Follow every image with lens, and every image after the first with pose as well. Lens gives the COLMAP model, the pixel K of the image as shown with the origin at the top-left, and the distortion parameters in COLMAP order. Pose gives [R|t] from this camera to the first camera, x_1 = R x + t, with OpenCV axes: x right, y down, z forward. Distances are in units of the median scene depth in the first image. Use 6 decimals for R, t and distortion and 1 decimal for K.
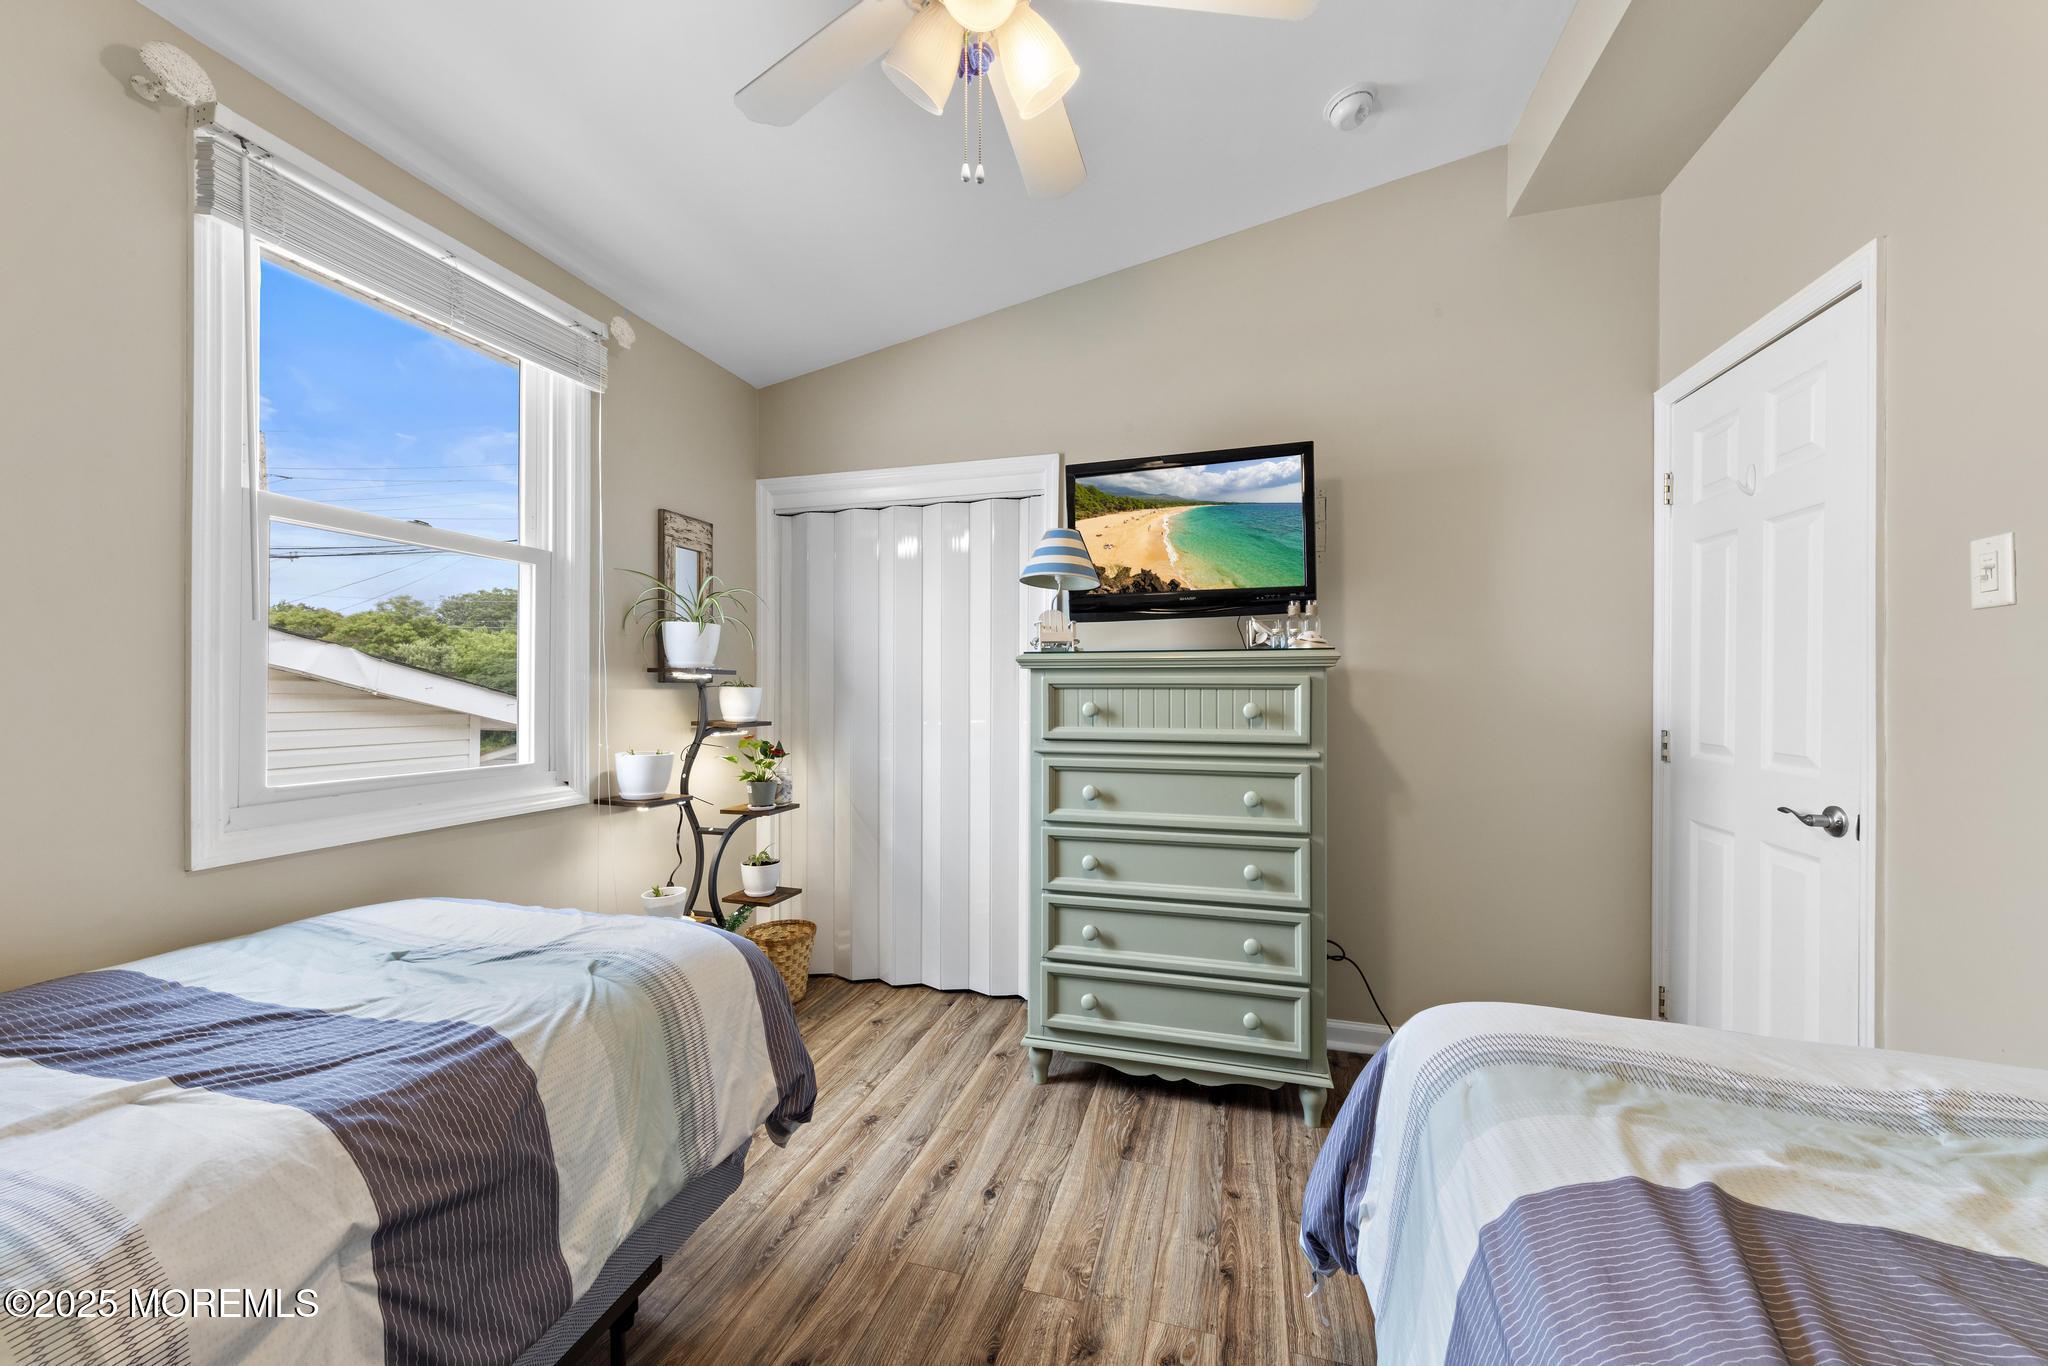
lens RADIAL K [[769.0, 0, 1024.0], [0, 769.0, 683.0], [0, 0, 1]] dist [0.015978, 0.000026]
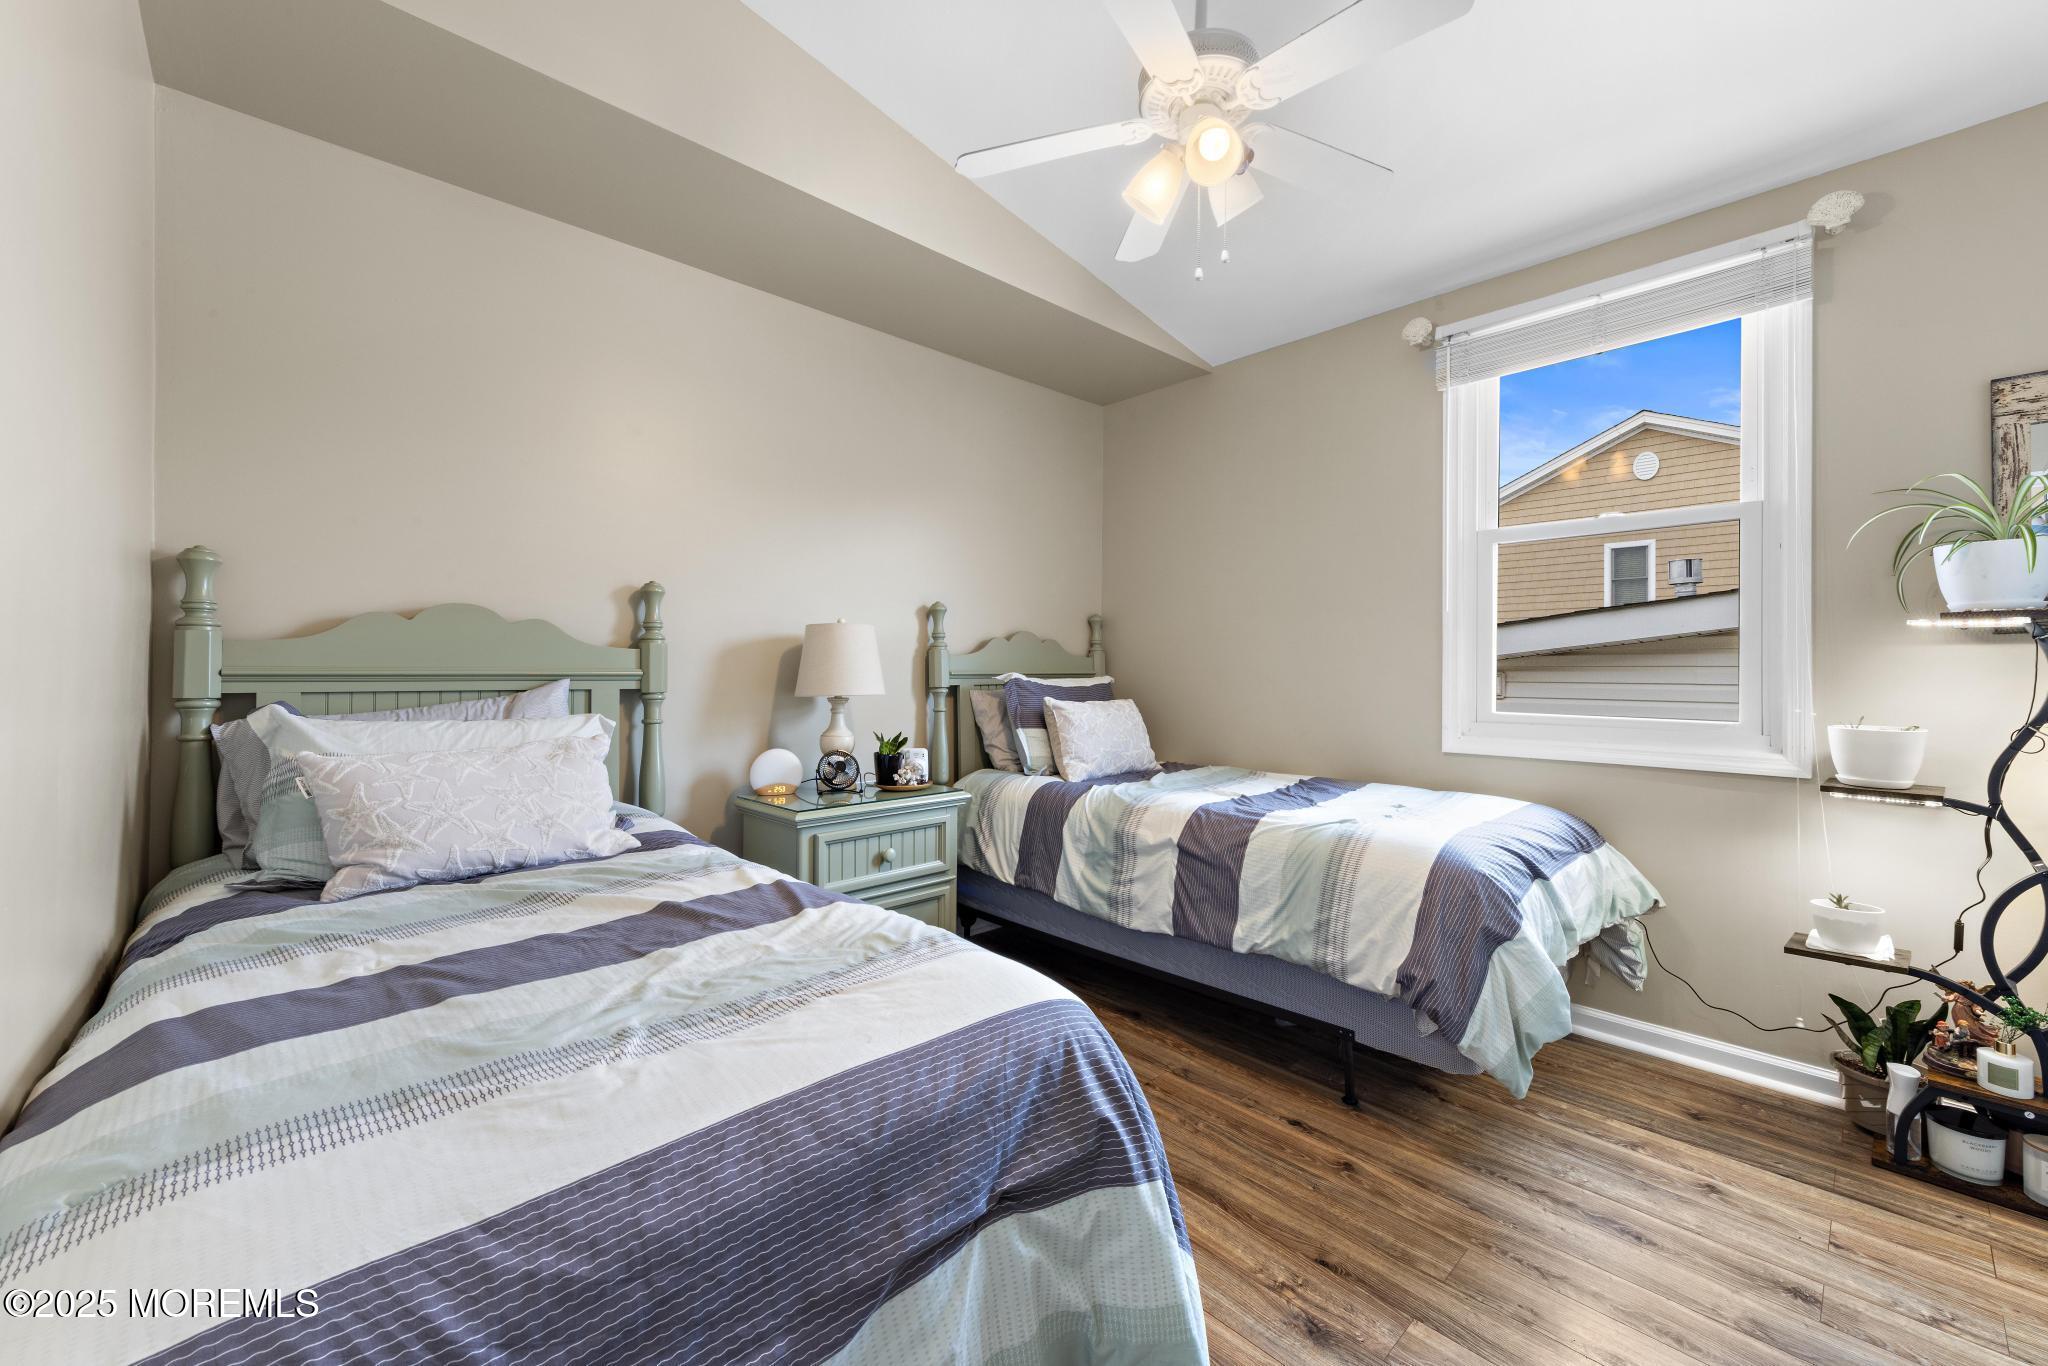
lens RADIAL K [[781.0, 0, 1031.7], [0, 781.0, 675.2], [0, 0, 1]] dist [0.002731, 0.000168]
pose [[-0.507151, -0.004354, -0.861846, 0.959252], [-0.003113, 0.999990, -0.003220, 0.068975], [0.861852, 0.001050, -0.507160, 1.066254]]
